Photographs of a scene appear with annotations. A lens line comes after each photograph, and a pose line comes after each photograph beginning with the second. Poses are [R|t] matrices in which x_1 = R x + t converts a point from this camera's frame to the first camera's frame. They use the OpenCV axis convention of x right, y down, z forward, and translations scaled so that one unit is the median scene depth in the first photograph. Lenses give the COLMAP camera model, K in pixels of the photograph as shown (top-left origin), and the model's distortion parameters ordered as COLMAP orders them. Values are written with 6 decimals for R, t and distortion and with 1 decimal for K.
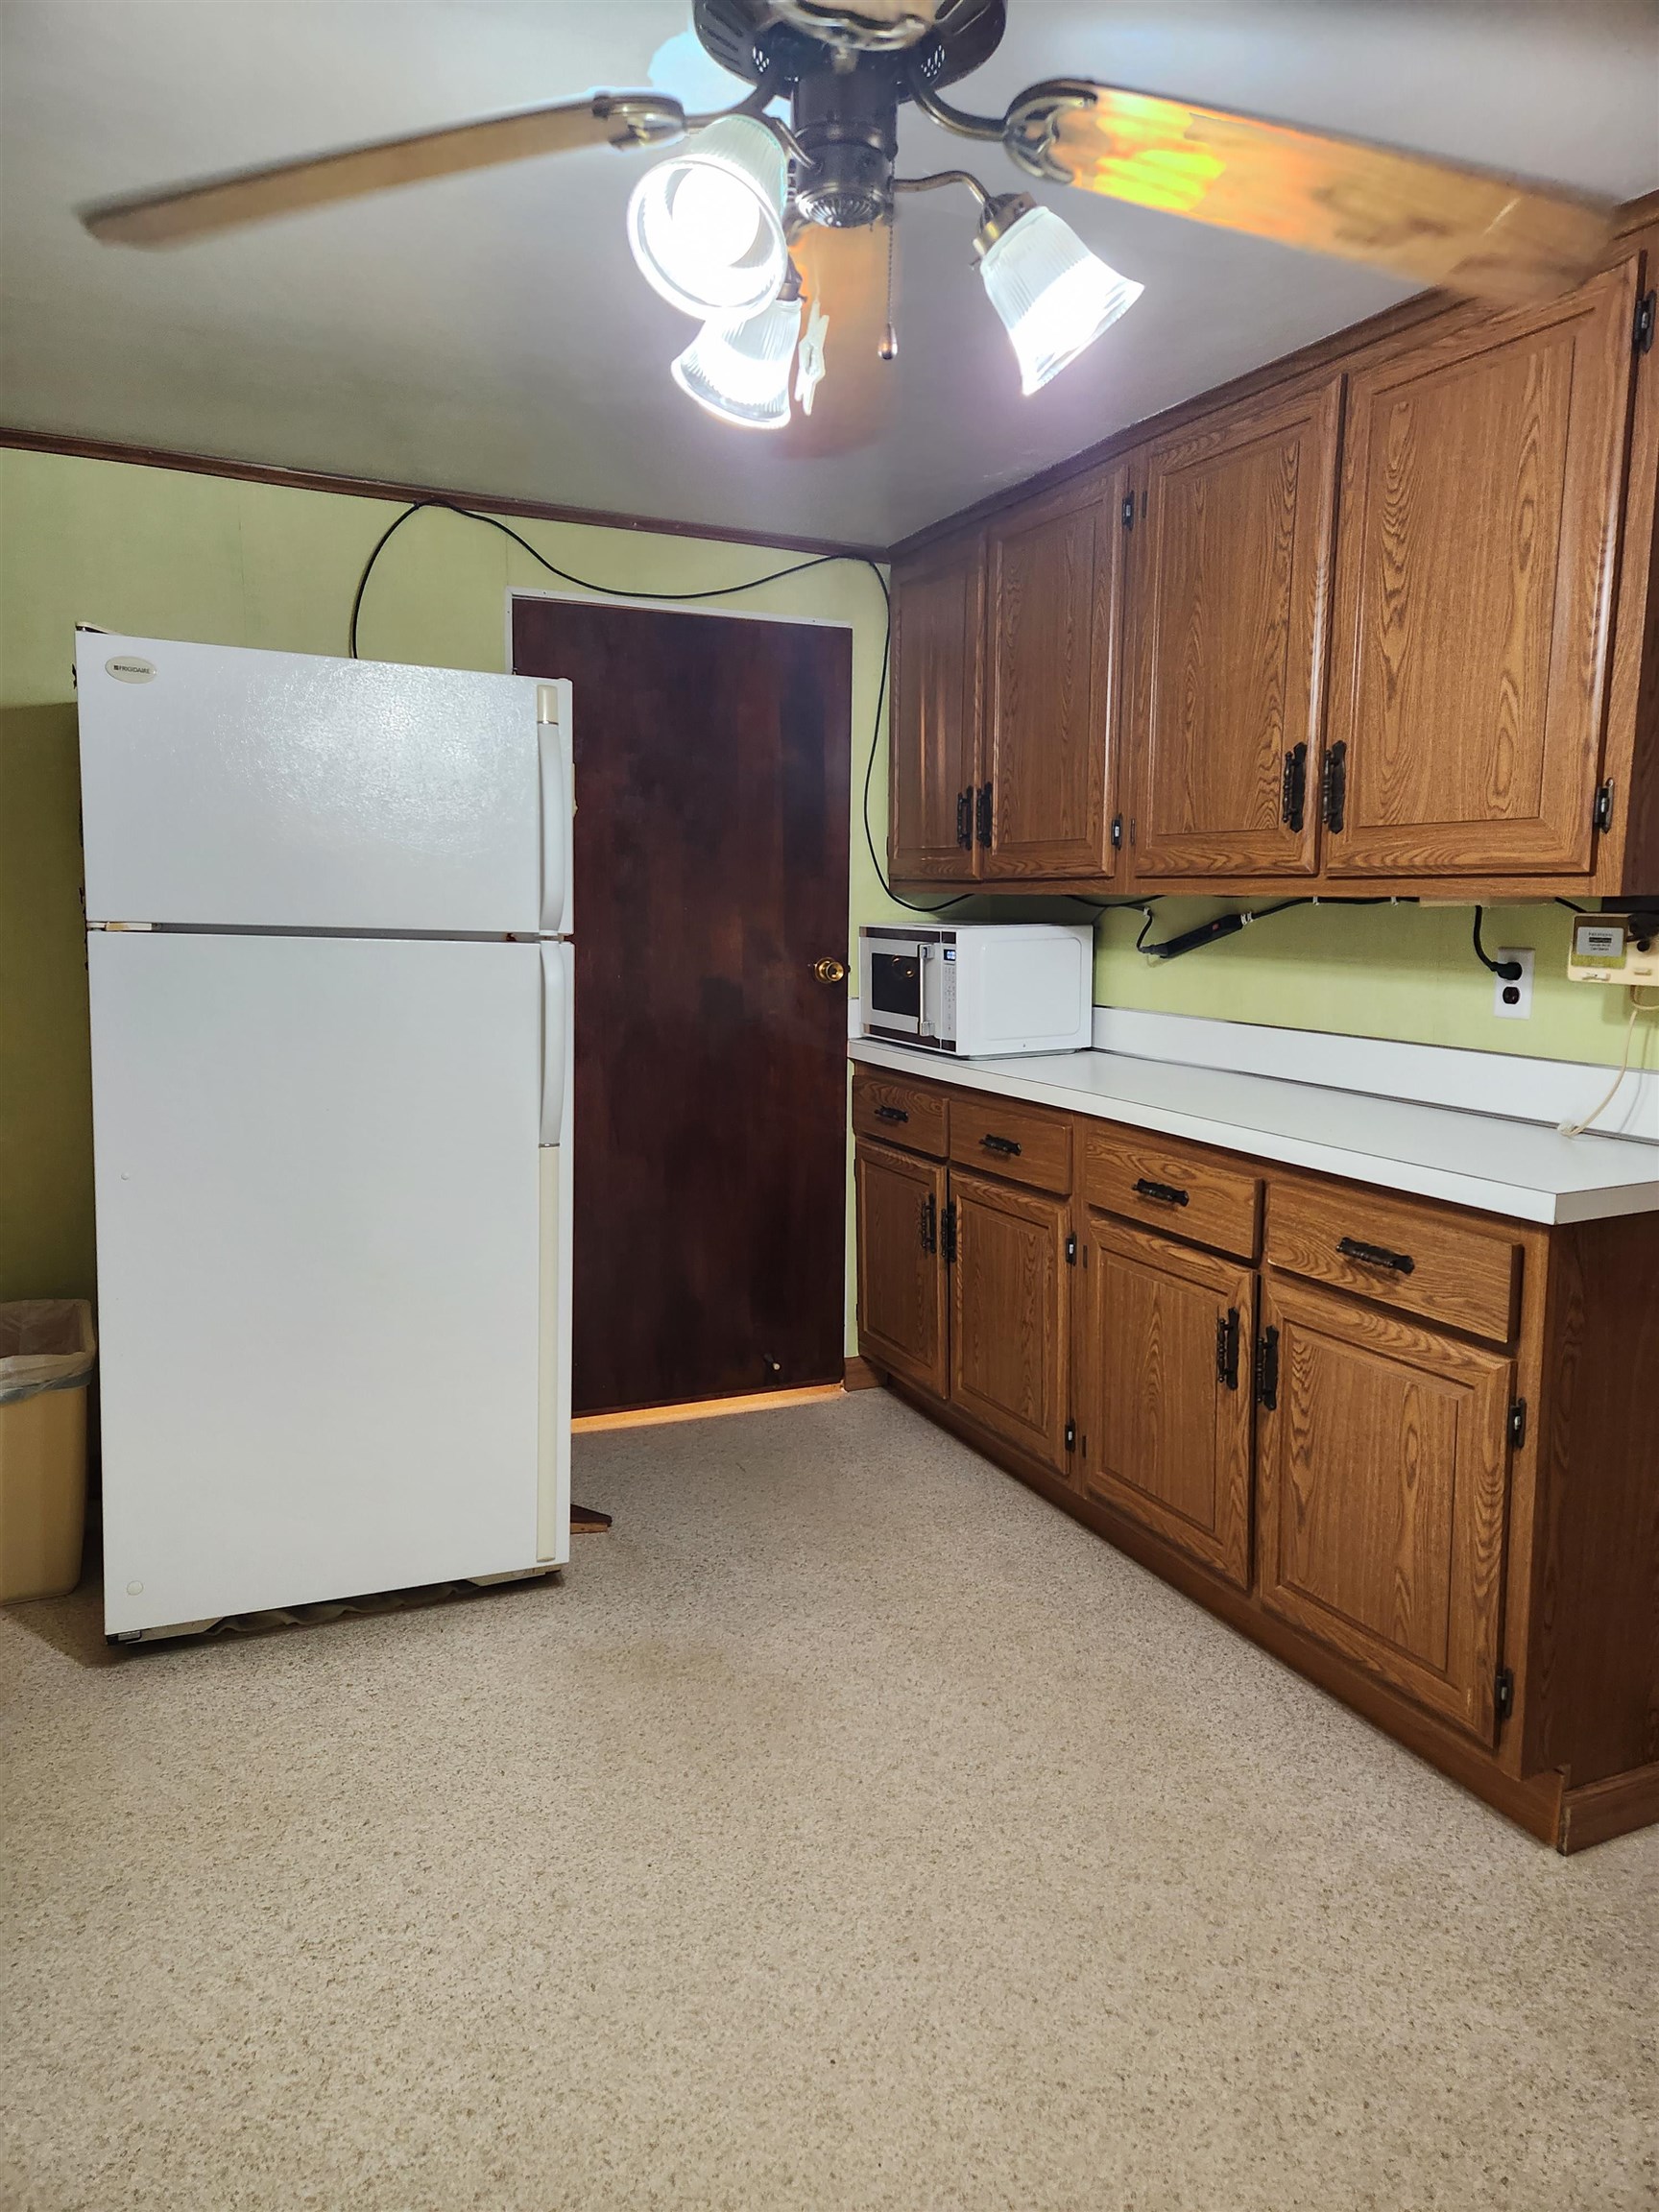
lens RADIAL K [[1485.6, 0, 812.9], [0, 1485.6, 1100.2], [0, 0, 1]] dist [0.084047, -0.065941]
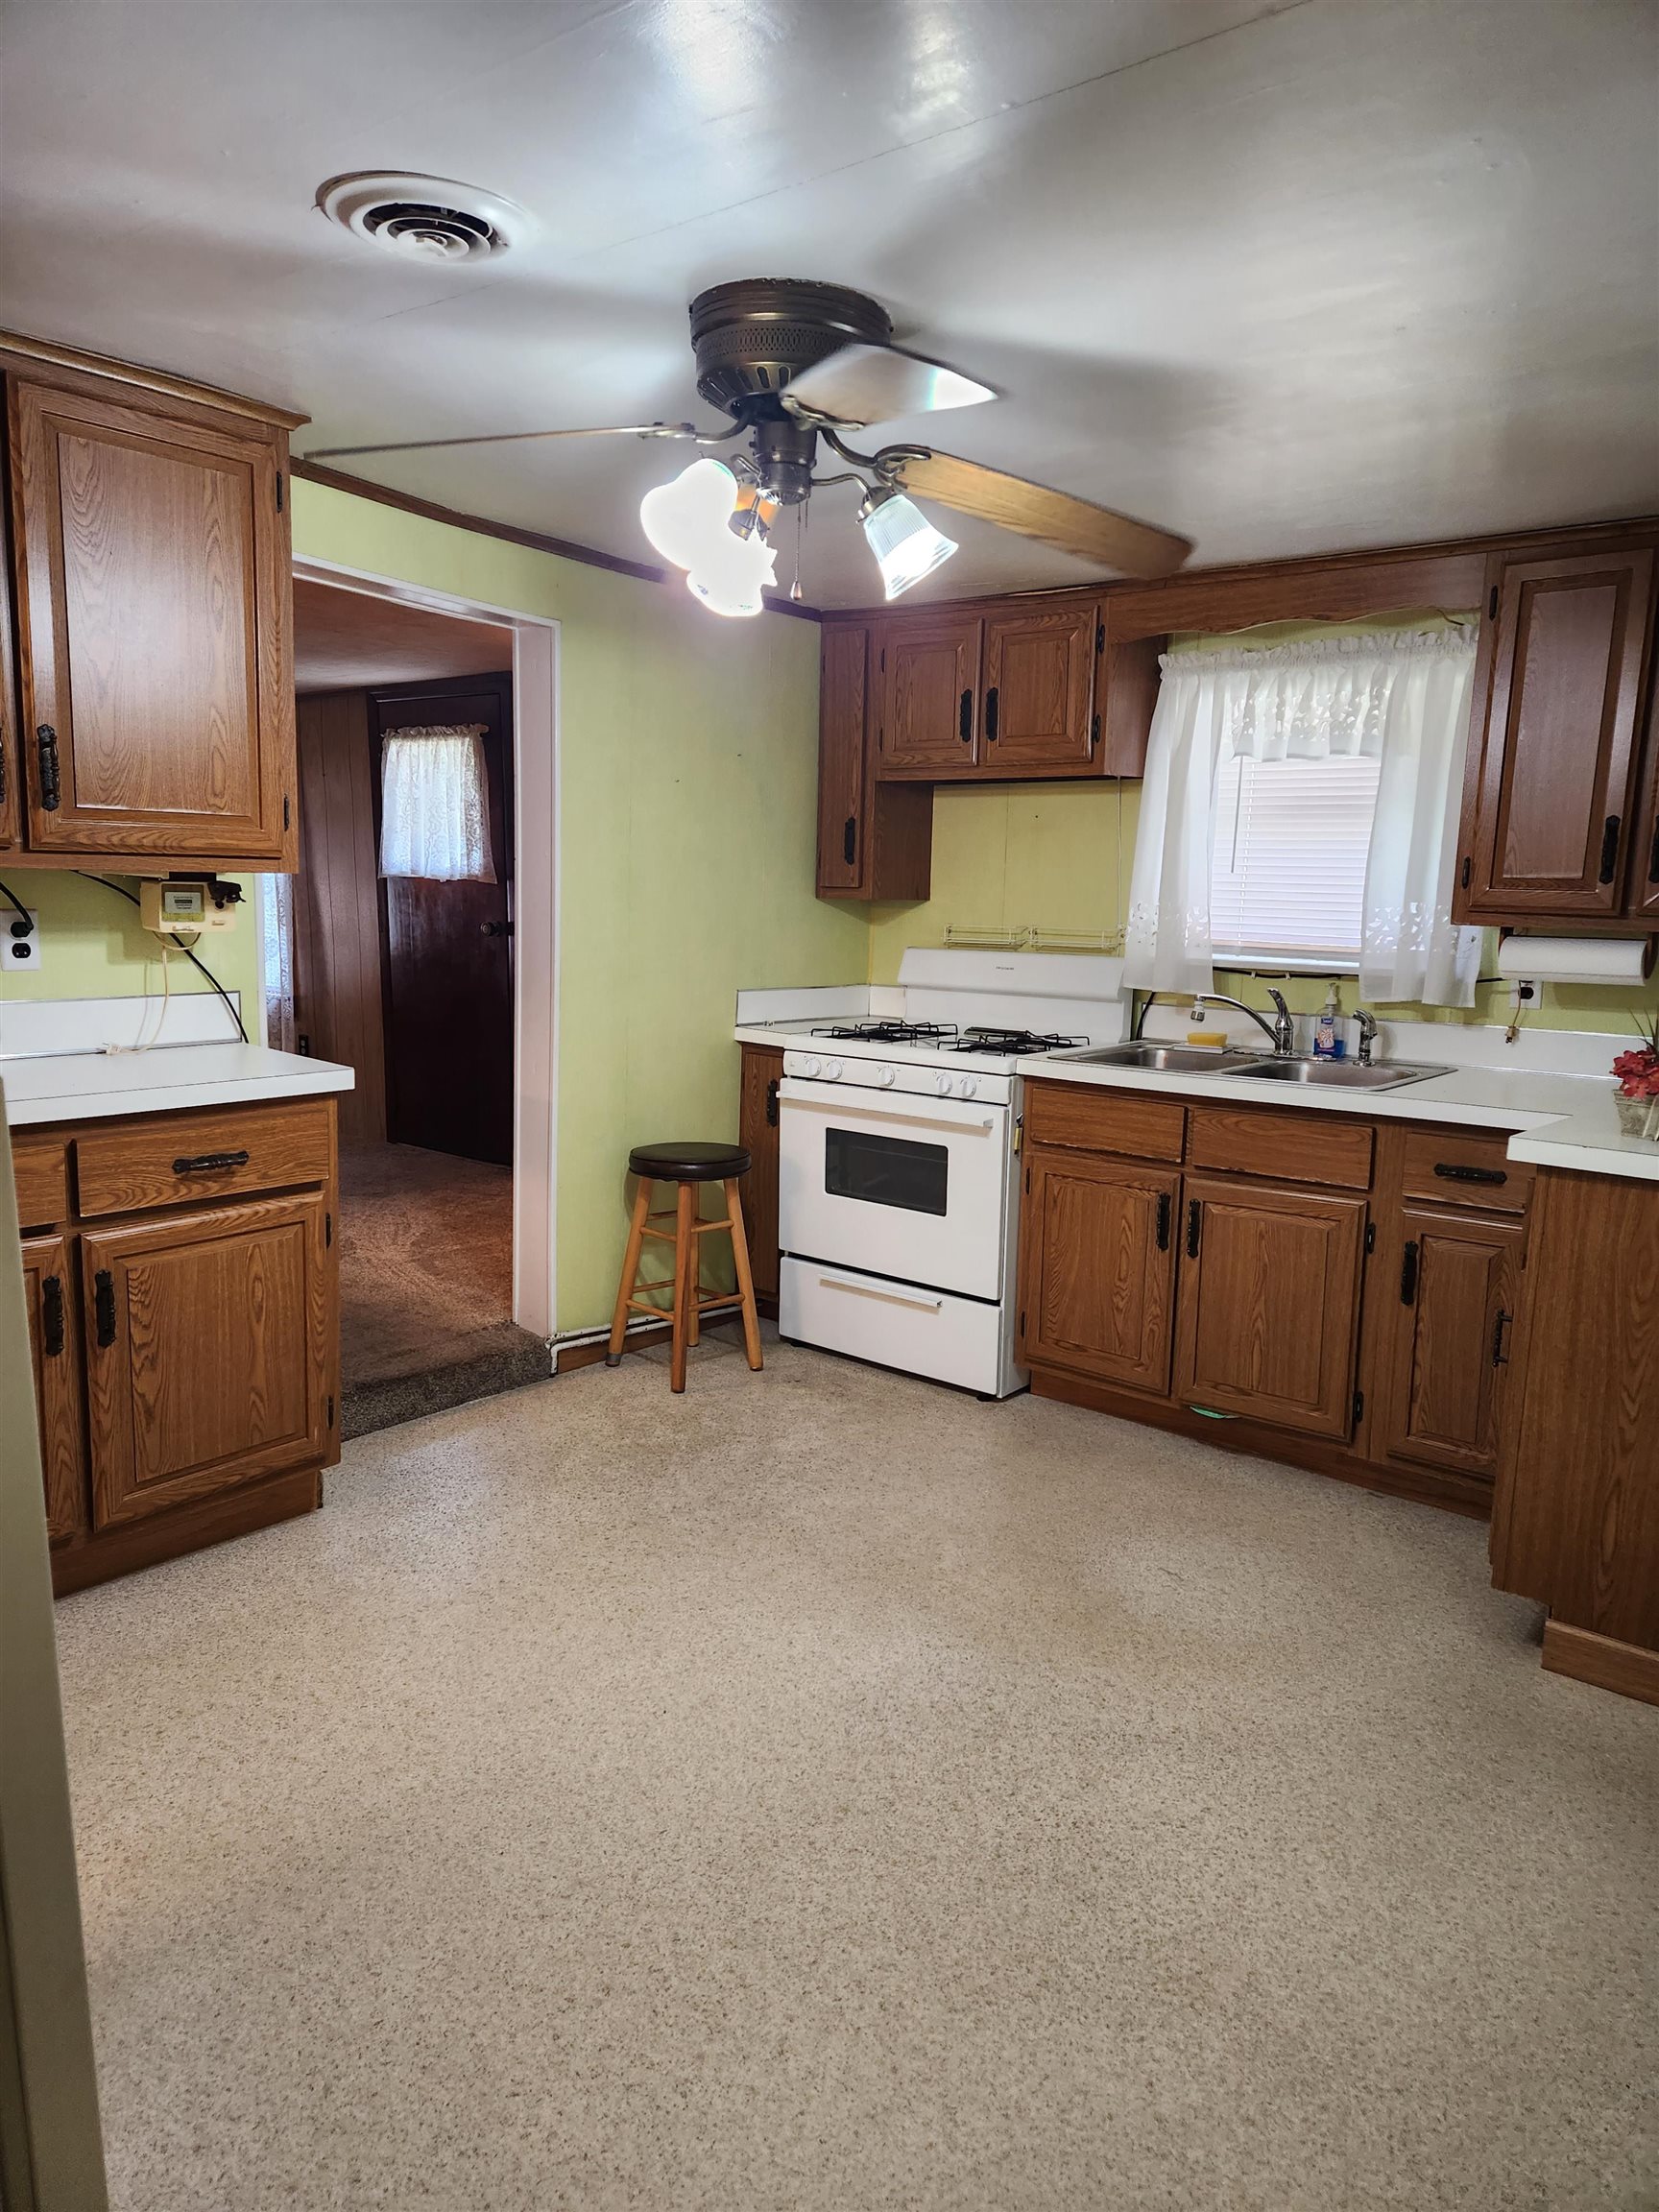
lens RADIAL K [[1485.6, 0, 843.4], [0, 1485.6, 1105.1], [0, 0, 1]] dist [0.084047, -0.065941]
pose [[-0.450877, -0.165775, 0.877057, -0.968287], [0.087144, 0.969732, 0.228091, -0.185459], [-0.888322, 0.179271, -0.422784, 1.075680]]
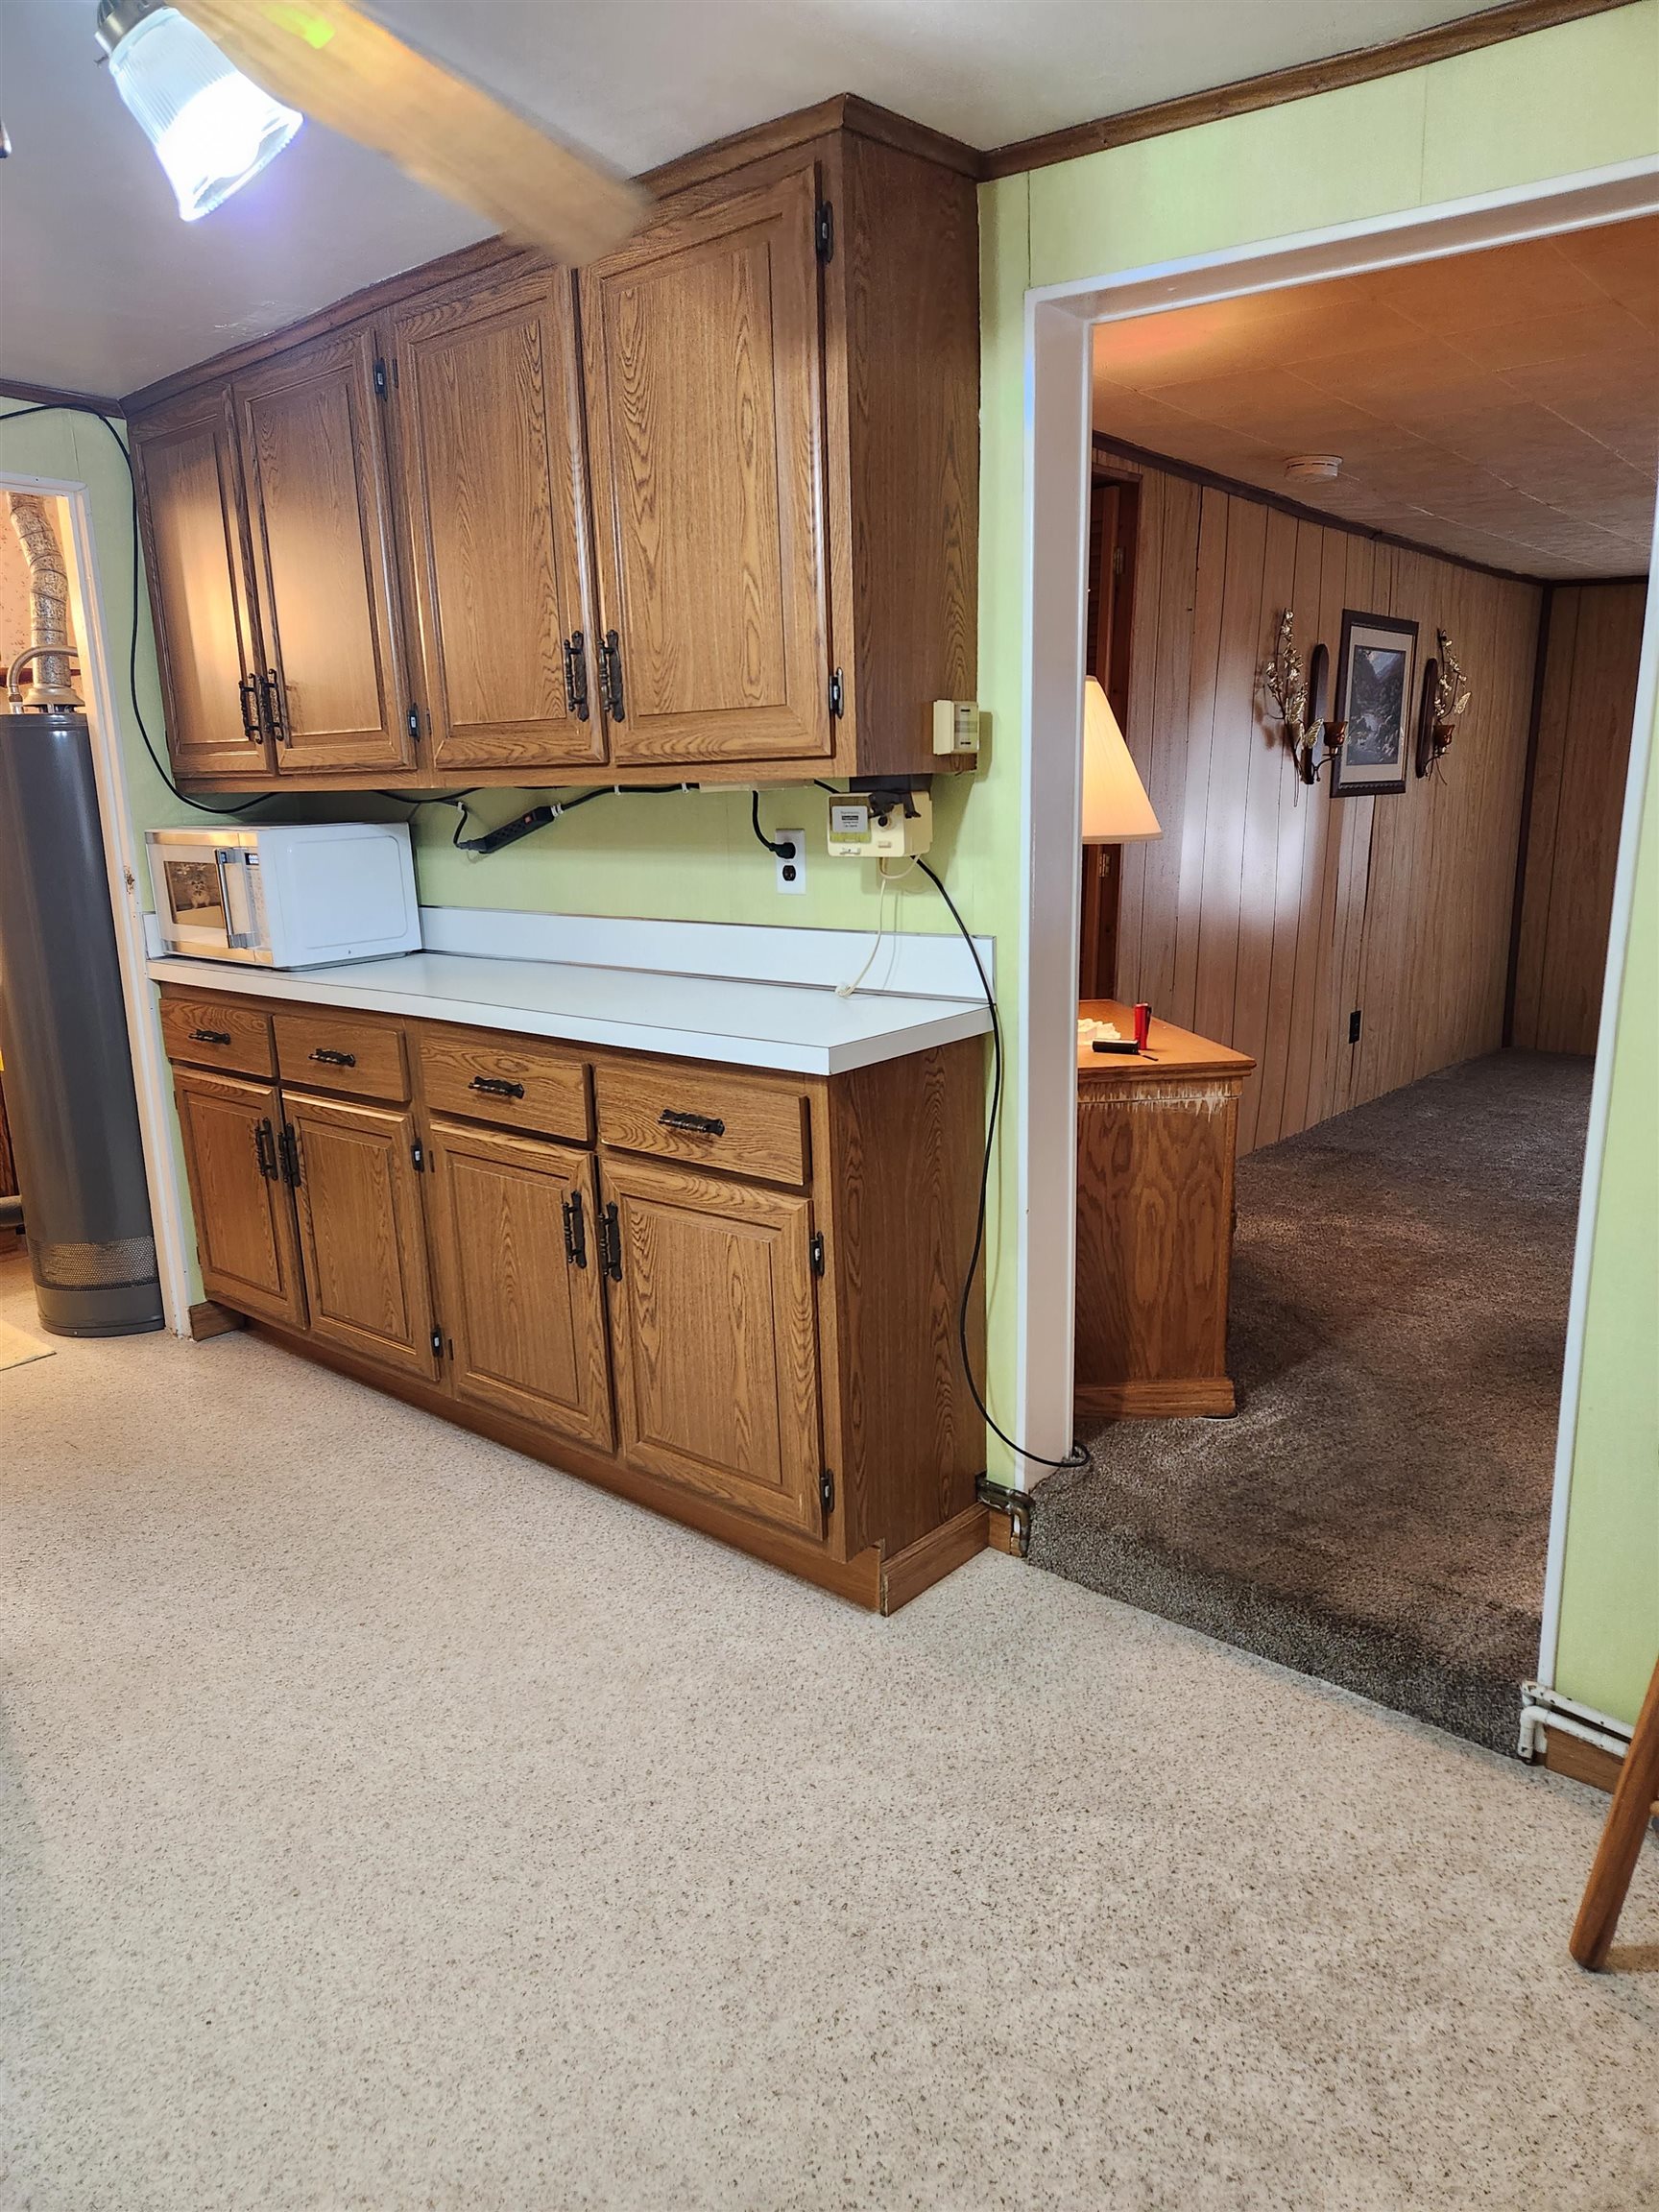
lens RADIAL K [[1485.6, 0, 814.0], [0, 1485.6, 1104.1], [0, 0, 1]] dist [0.084047, -0.065941]
pose [[0.913635, -0.114666, 0.390029, 0.043171], [0.088891, 0.992529, 0.083572, 0.009566], [-0.396698, -0.041685, 0.917002, -0.005359]]
